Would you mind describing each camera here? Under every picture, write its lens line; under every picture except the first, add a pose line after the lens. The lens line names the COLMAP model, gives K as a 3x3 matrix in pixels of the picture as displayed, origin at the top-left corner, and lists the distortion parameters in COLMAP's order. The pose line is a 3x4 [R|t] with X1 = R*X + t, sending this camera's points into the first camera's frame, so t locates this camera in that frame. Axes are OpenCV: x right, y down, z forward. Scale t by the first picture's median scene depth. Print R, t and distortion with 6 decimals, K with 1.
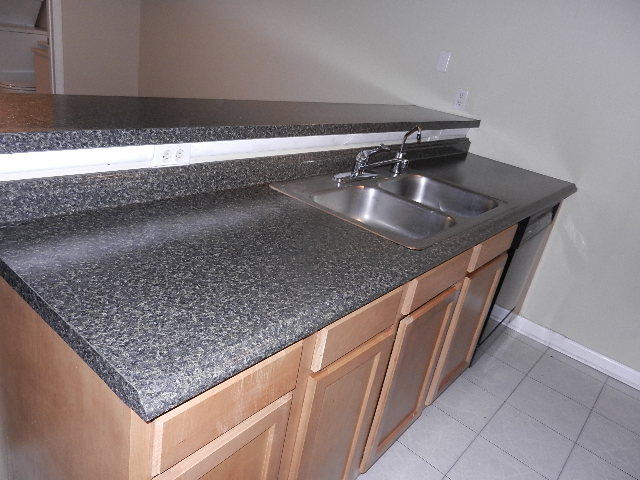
lens RADIAL K [[480.3, 0, 320.0], [0, 480.3, 240.0], [0, 0, 1]] dist [0.002920, -0.000379]
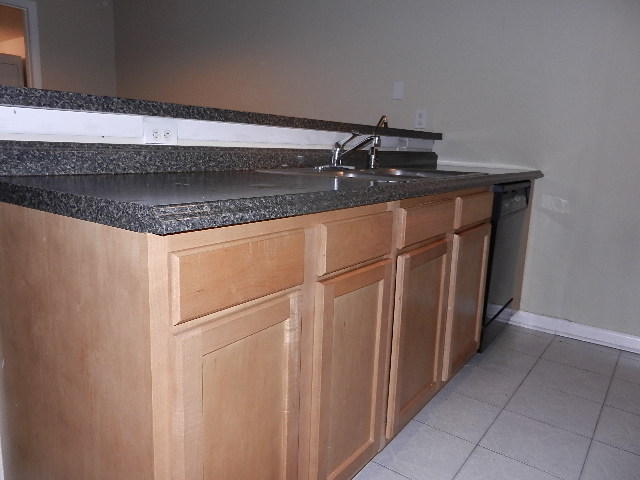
lens RADIAL K [[480.3, 0, 320.0], [0, 480.3, 240.0], [0, 0, 1]] dist [0.002920, -0.000379]
pose [[0.988080, -0.148472, 0.040665, -0.024238], [0.153599, 0.968439, -0.196300, 0.227232], [-0.010236, 0.200207, 0.979700, -0.009022]]
